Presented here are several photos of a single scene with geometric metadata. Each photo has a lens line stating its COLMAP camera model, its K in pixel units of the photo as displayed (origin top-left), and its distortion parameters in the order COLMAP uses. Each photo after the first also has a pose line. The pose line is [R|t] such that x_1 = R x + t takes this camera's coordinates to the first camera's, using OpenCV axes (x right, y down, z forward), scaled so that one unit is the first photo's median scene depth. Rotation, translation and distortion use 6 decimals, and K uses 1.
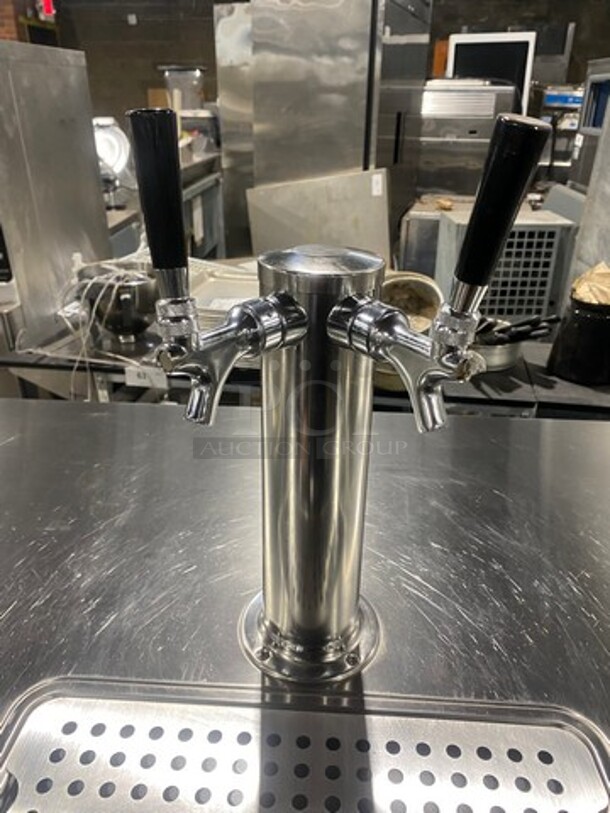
lens RADIAL K [[609.2, 0, 301.6], [0, 609.2, 400.8], [0, 0, 1]] dist [0.003258, 0.004391]
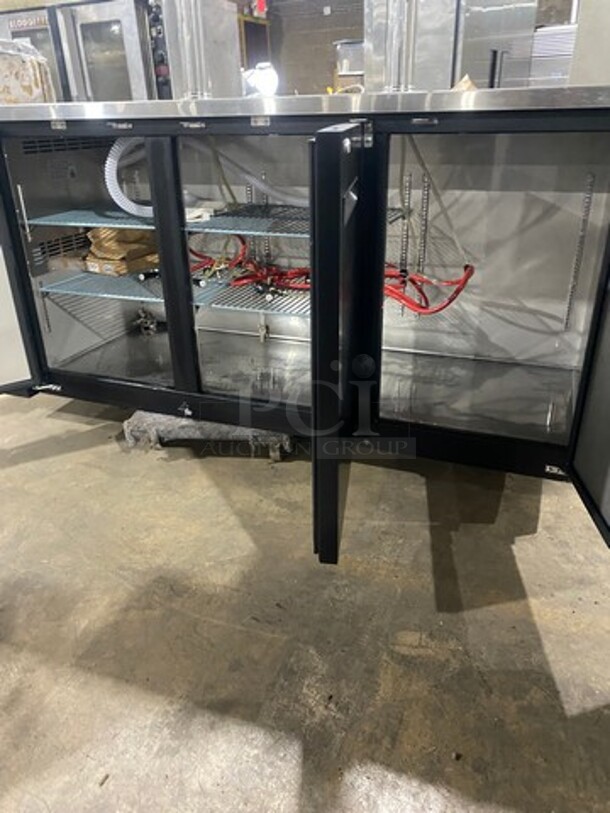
lens RADIAL K [[609.2, 0, 301.6], [0, 609.2, 402.8], [0, 0, 1]] dist [0.003258, 0.004391]
pose [[0.947429, 0.104477, -0.302428, 0.198645], [-0.105475, 0.994336, 0.013076, 0.220983], [0.302081, 0.019510, 0.953083, -0.241281]]
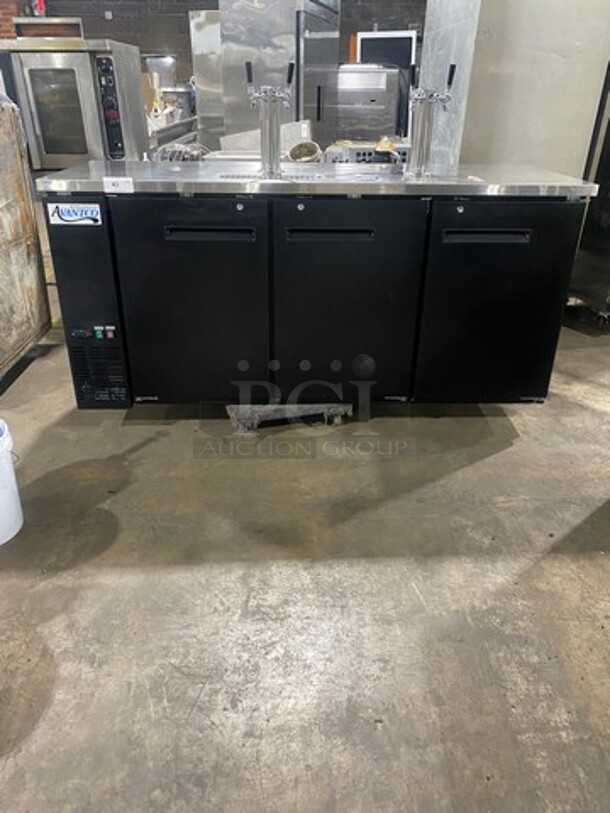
lens RADIAL K [[609.2, 0, 299.3], [0, 609.2, 407.6], [0, 0, 1]] dist [0.003258, 0.004391]
pose [[0.996920, -0.038522, 0.068307, -0.018481], [0.036926, 0.999018, 0.024488, 0.235588], [-0.069183, -0.021890, 0.997364, -0.430869]]
